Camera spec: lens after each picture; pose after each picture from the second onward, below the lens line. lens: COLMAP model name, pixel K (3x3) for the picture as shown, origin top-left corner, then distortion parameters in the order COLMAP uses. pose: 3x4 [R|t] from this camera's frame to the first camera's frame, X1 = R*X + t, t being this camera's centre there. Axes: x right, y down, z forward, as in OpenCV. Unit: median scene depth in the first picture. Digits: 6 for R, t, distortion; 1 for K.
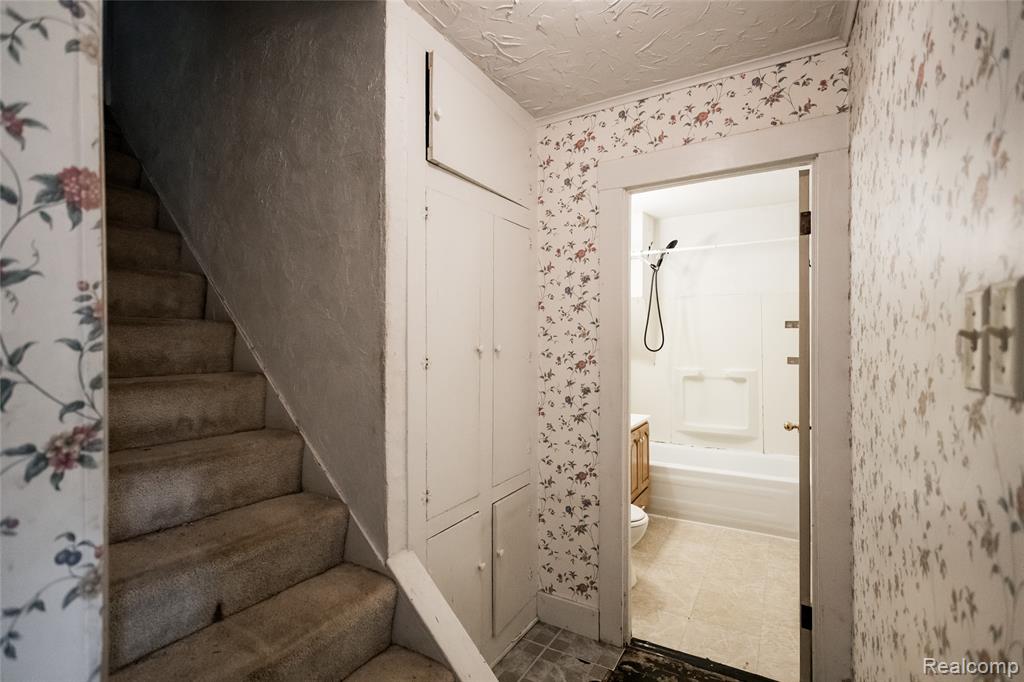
lens RADIAL K [[485.8, 0, 515.8], [0, 485.8, 335.5], [0, 0, 1]] dist [0.000464, 0.000168]
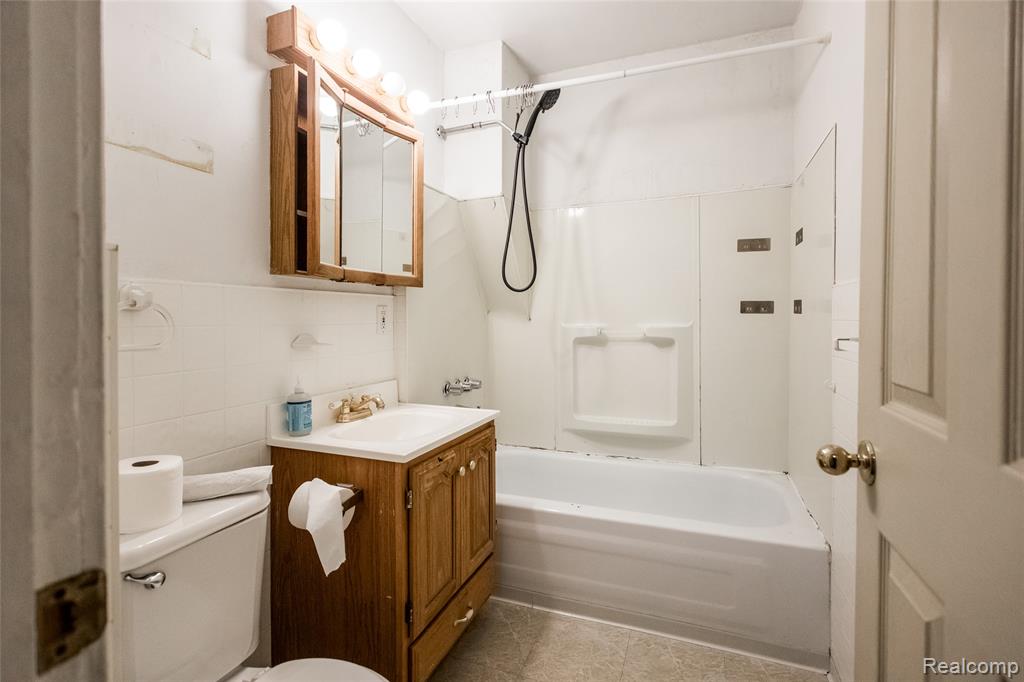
lens RADIAL K [[485.8, 0, 515.8], [0, 485.8, 335.5], [0, 0, 1]] dist [0.000464, 0.000168]
pose [[0.988106, -0.010422, 0.153419, 0.194482], [0.003869, 0.999069, 0.042956, 0.058296], [-0.153724, -0.041852, 0.987227, 0.450364]]
